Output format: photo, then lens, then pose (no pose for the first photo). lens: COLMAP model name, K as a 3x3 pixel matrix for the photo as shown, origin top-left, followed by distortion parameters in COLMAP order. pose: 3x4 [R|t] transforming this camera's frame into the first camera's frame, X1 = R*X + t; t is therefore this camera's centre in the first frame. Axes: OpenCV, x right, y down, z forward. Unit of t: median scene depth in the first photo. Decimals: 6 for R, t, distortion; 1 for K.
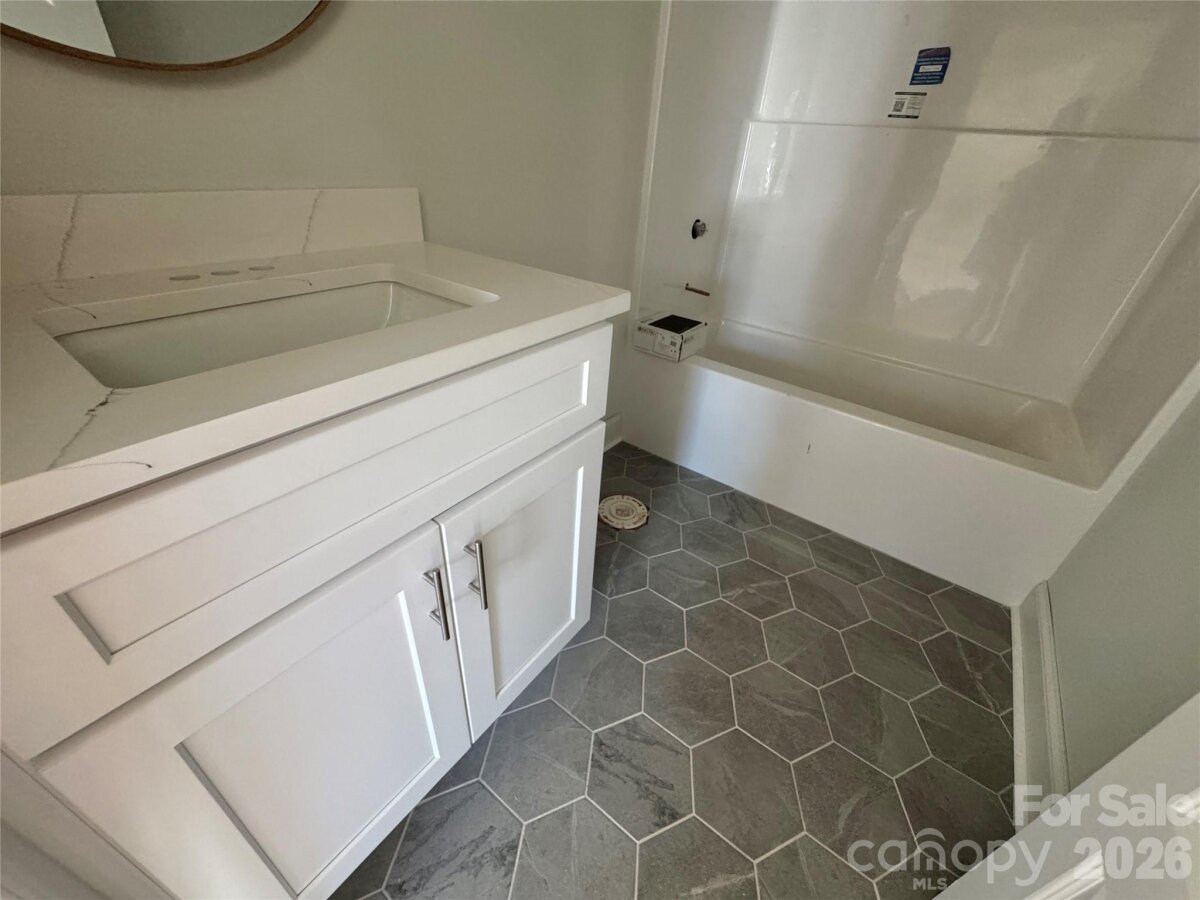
lens RADIAL K [[480.3, 0, 600.2], [0, 480.3, 451.0], [0, 0, 1]] dist [-0.002645, 0.000462]
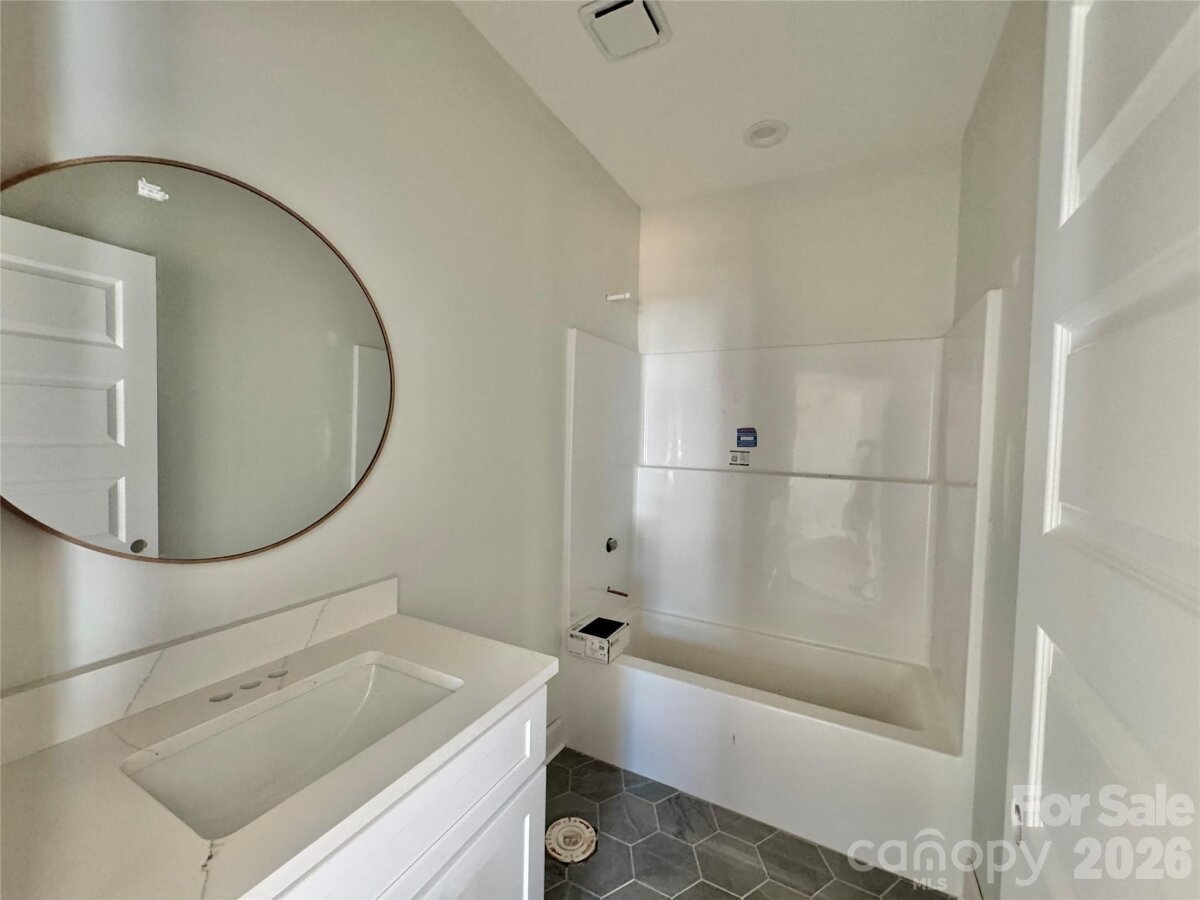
lens RADIAL K [[480.3, 0, 598.5], [0, 480.3, 449.7], [0, 0, 1]] dist [-0.002645, 0.000462]
pose [[0.988579, -0.052298, 0.141339, 0.007133], [0.115731, 0.864171, -0.489709, -0.079319], [-0.096530, 0.500474, 0.860353, -0.257250]]
